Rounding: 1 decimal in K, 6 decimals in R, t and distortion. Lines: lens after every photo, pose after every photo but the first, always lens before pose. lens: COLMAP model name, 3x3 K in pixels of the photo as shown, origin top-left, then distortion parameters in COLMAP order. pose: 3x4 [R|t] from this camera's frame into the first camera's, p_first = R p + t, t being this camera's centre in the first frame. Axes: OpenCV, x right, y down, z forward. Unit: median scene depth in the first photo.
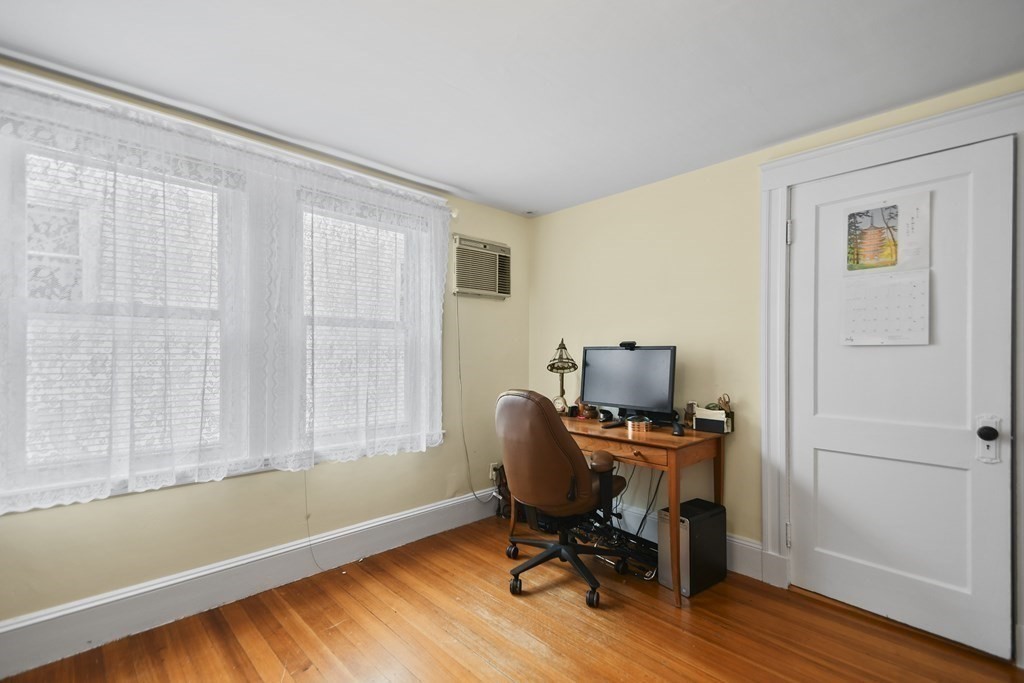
lens RADIAL K [[457.3, 0, 505.2], [0, 457.3, 349.9], [0, 0, 1]] dist [-0.003259, -0.000667]
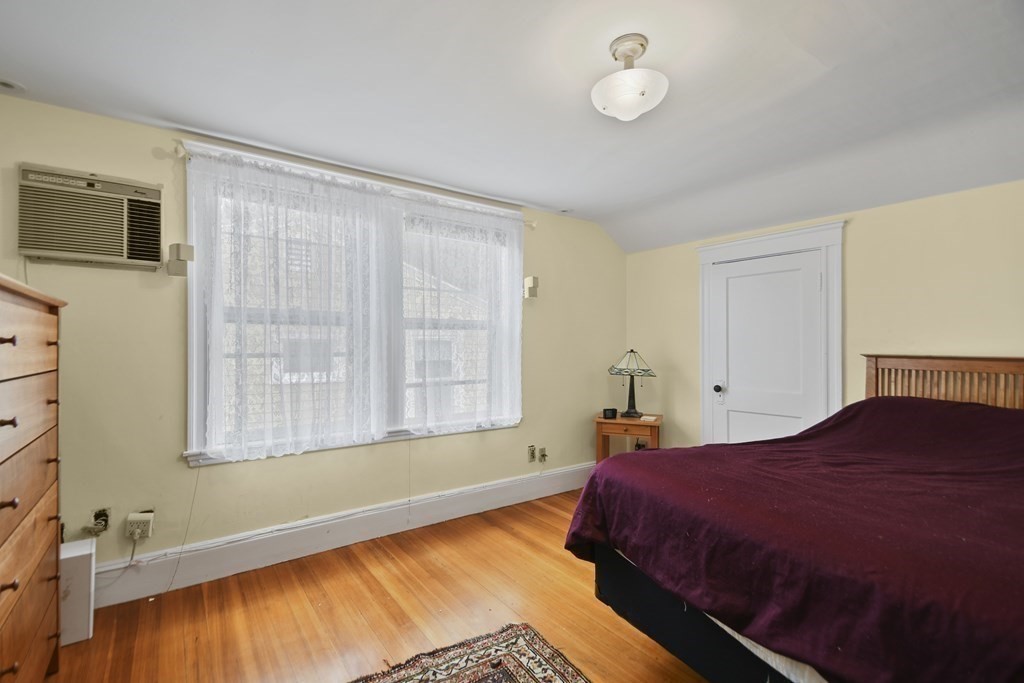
lens RADIAL K [[380.9, 0, 511.7], [0, 380.9, 353.5], [0, 0, 1]] dist [-0.000121, 0.000039]
pose [[0.973608, -0.004227, -0.228187, 0.132676], [0.009781, 0.999683, 0.023215, -0.000195], [0.228016, -0.024834, 0.973341, 0.128434]]
